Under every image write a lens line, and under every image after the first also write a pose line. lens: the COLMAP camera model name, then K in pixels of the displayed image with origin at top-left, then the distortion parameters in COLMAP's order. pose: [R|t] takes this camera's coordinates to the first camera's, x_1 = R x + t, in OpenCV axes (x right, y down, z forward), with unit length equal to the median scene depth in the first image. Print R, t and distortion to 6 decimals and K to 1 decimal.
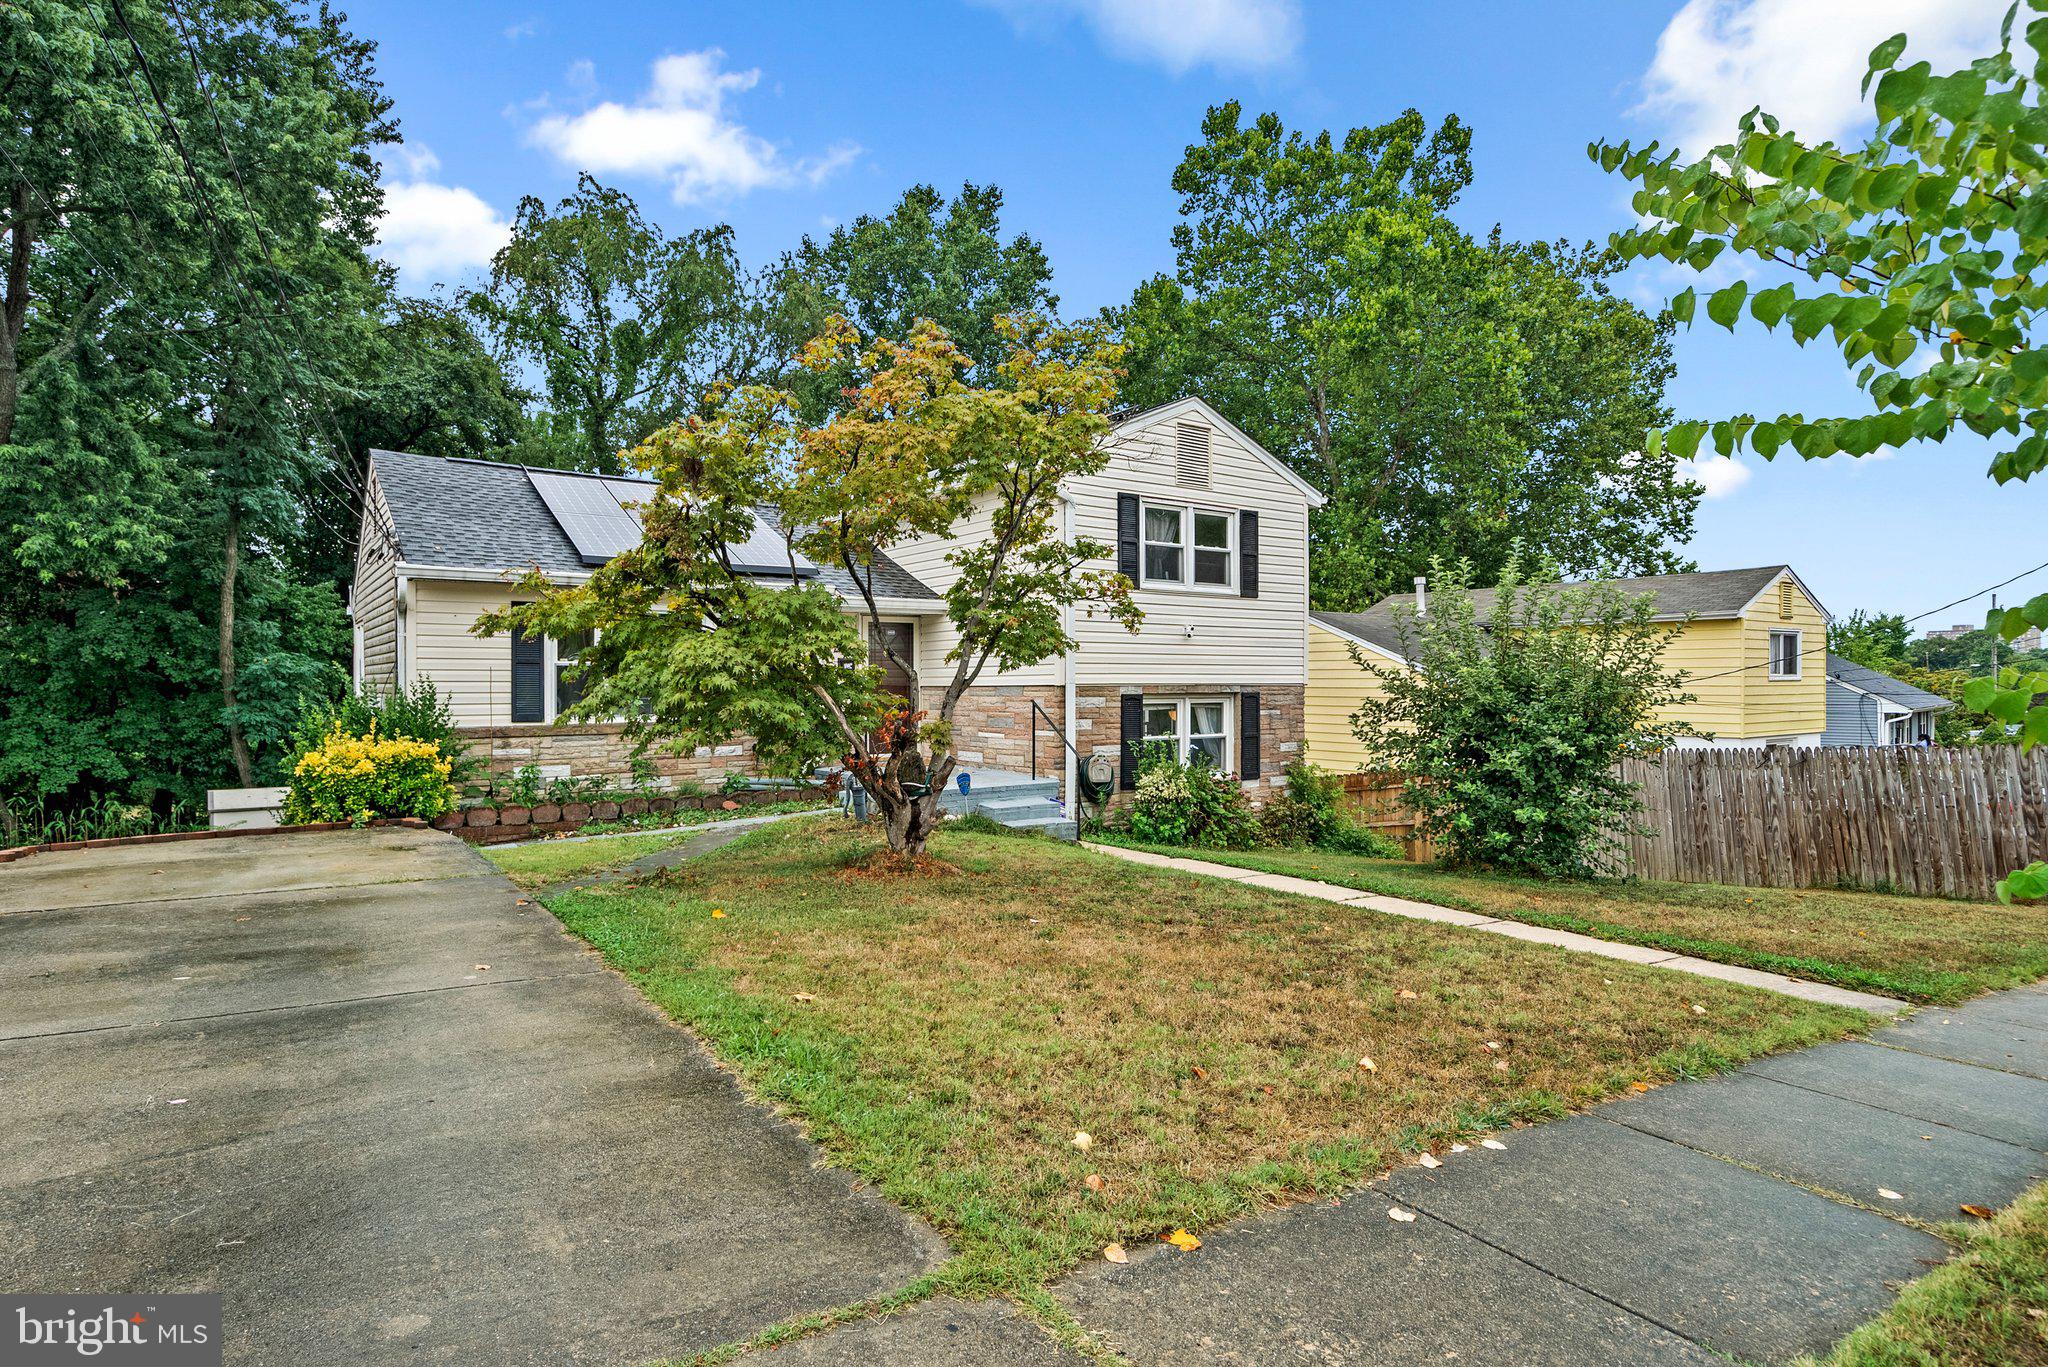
lens RADIAL K [[1032.6, 0, 1020.7], [0, 1032.6, 676.2], [0, 0, 1]] dist [-0.000960, 0.002957]
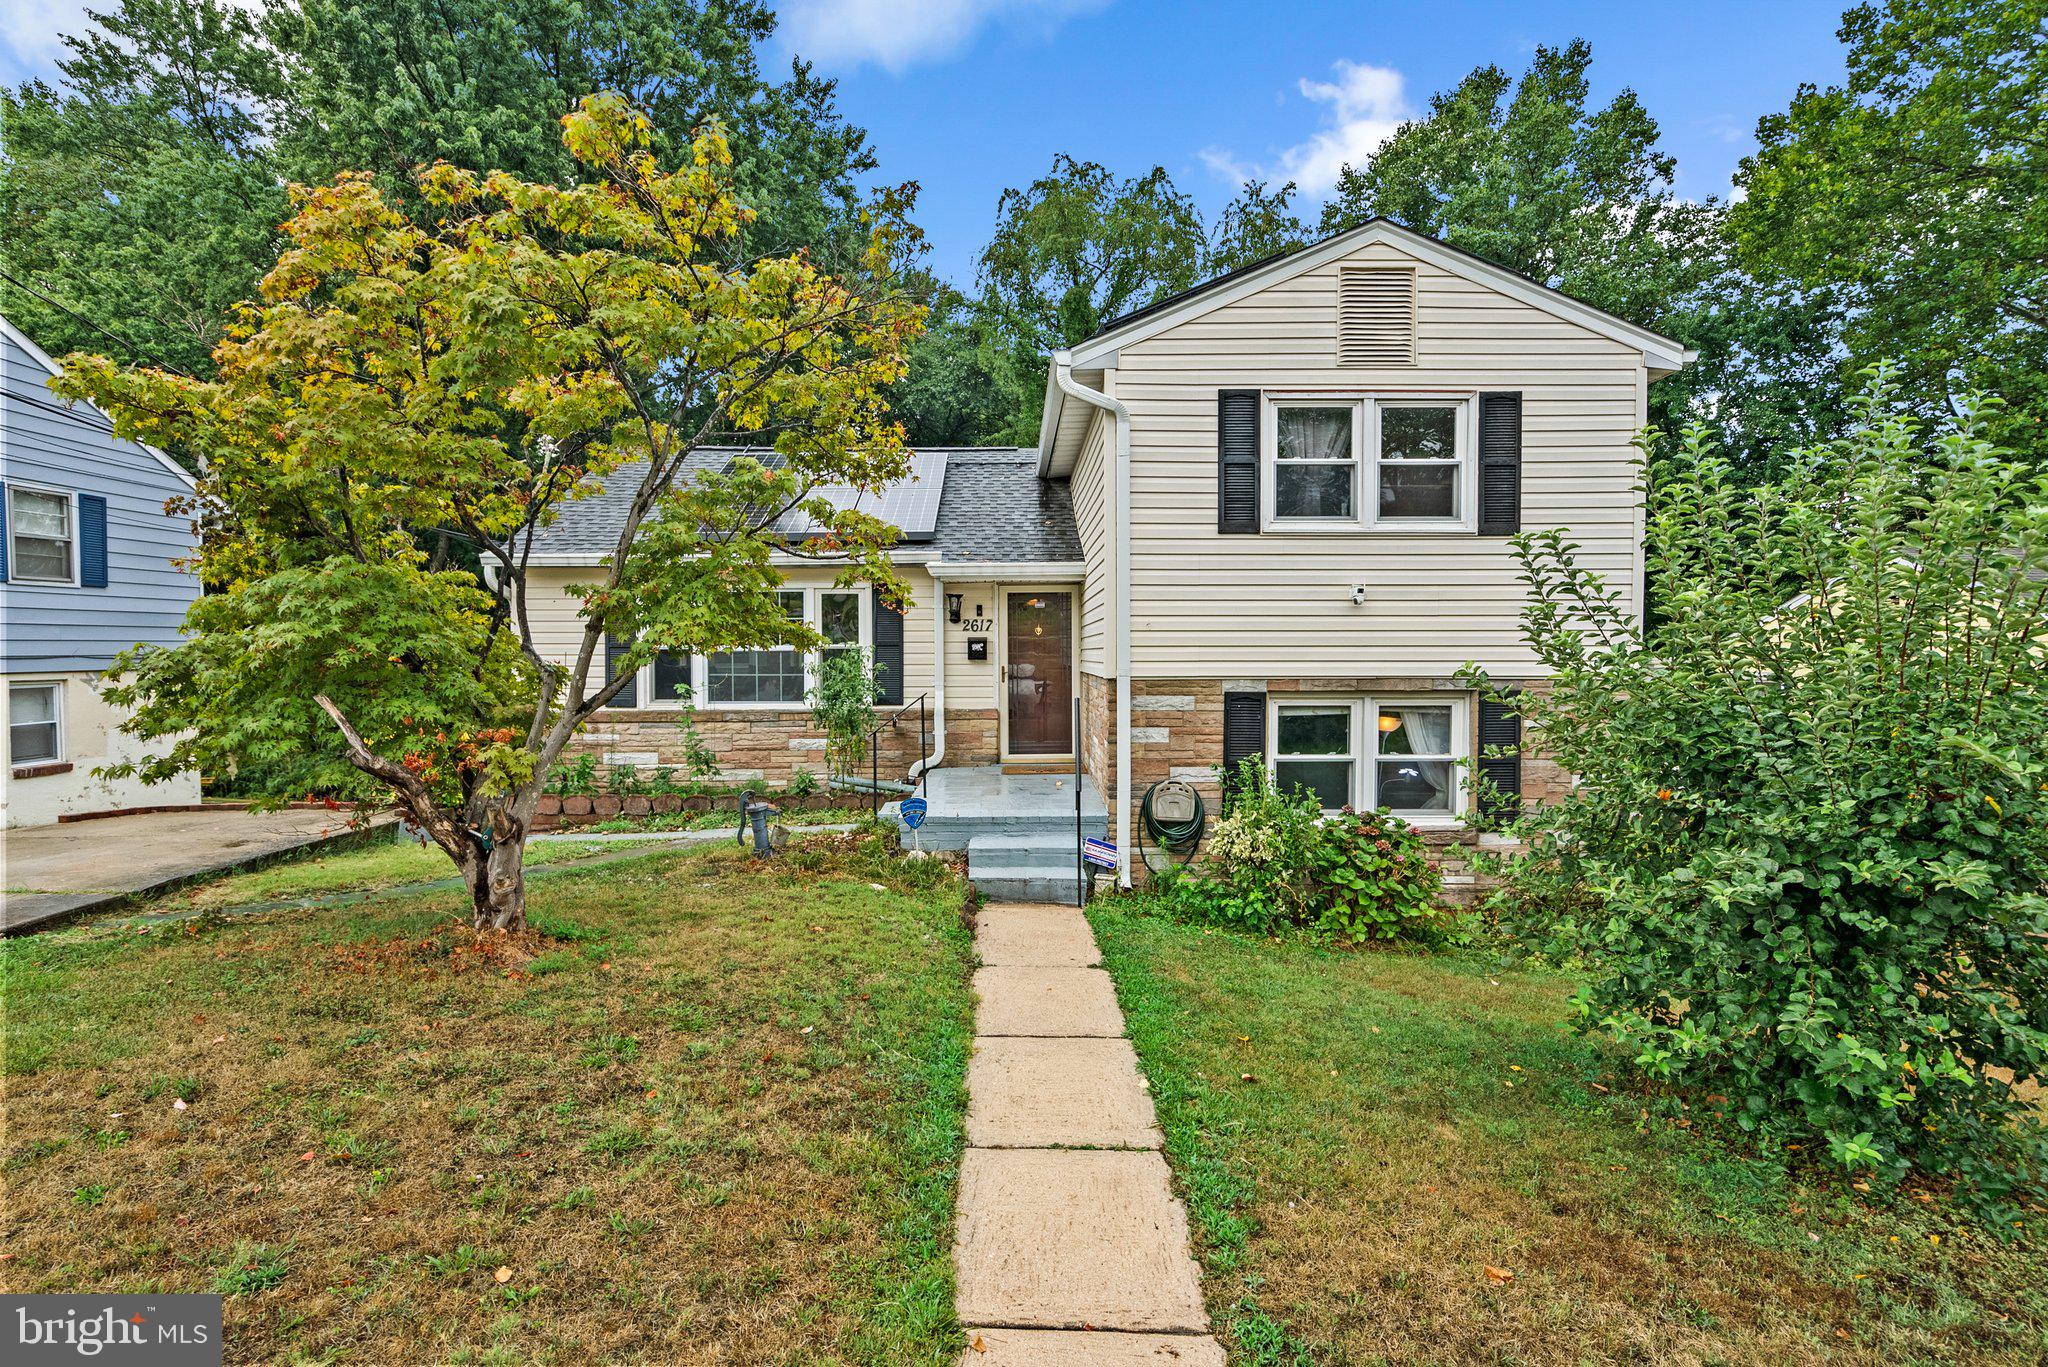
lens RADIAL K [[1032.6, 0, 1007.2], [0, 1032.6, 679.4], [0, 0, 1]] dist [-0.000960, 0.002957]
pose [[0.832436, 0.016490, -0.553876, 0.322133], [0.003170, 0.999399, 0.034517, -0.013116], [0.554112, -0.030489, 0.831883, 0.330059]]
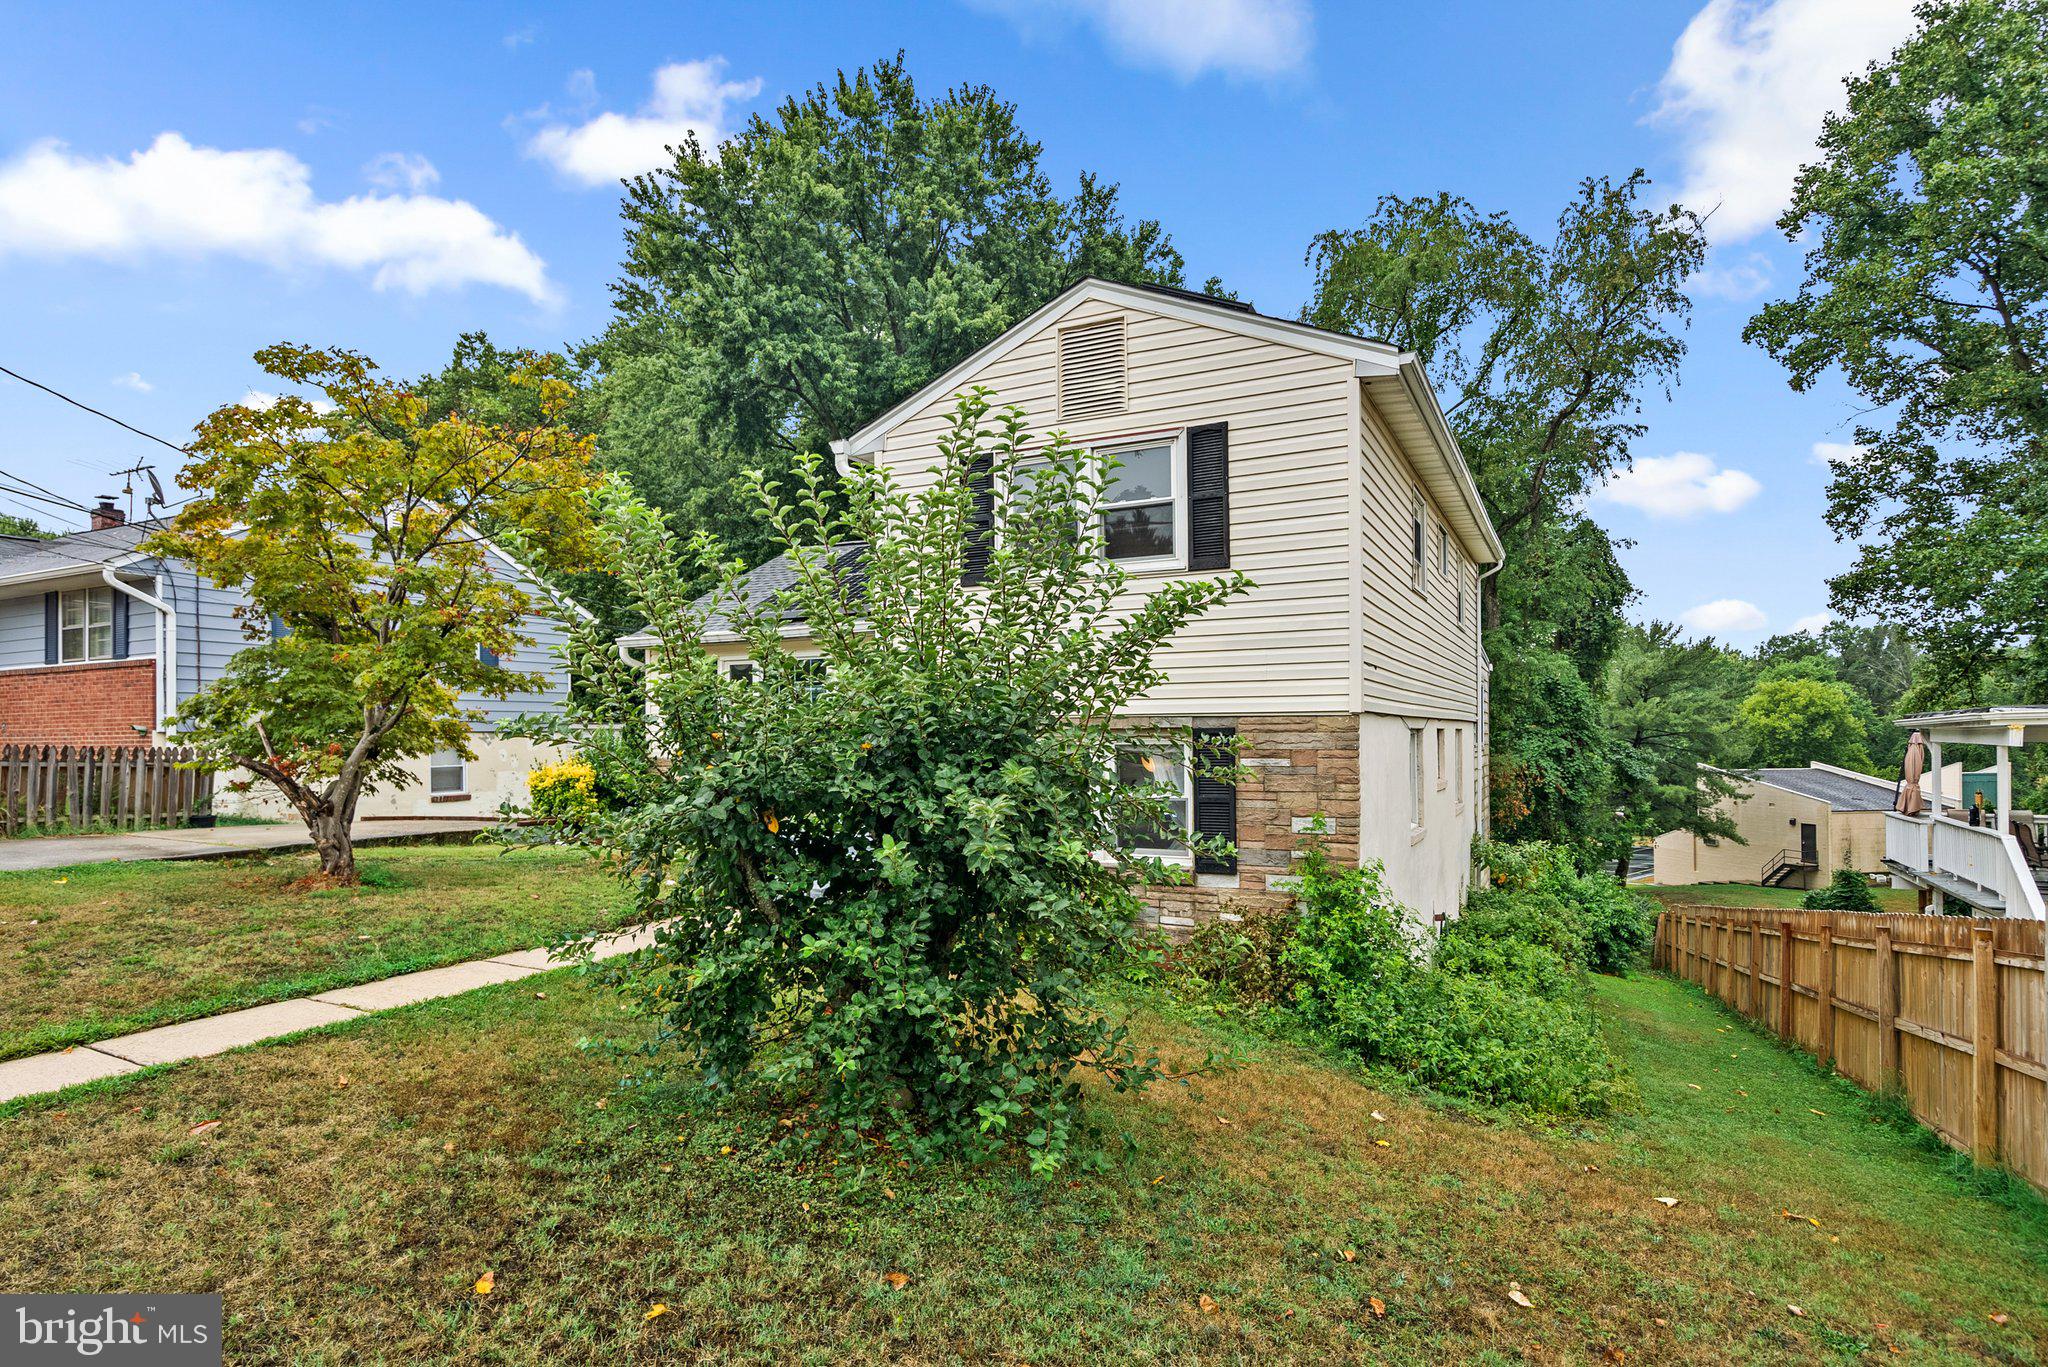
lens RADIAL K [[1032.6, 0, 998.3], [0, 1032.6, 733.6], [0, 0, 1]] dist [-0.000960, 0.002957]
pose [[0.496628, -0.000261, -0.867963, 0.688385], [0.010339, 0.999931, 0.005616, 0.014489], [0.867902, -0.011763, 0.496597, 0.600000]]
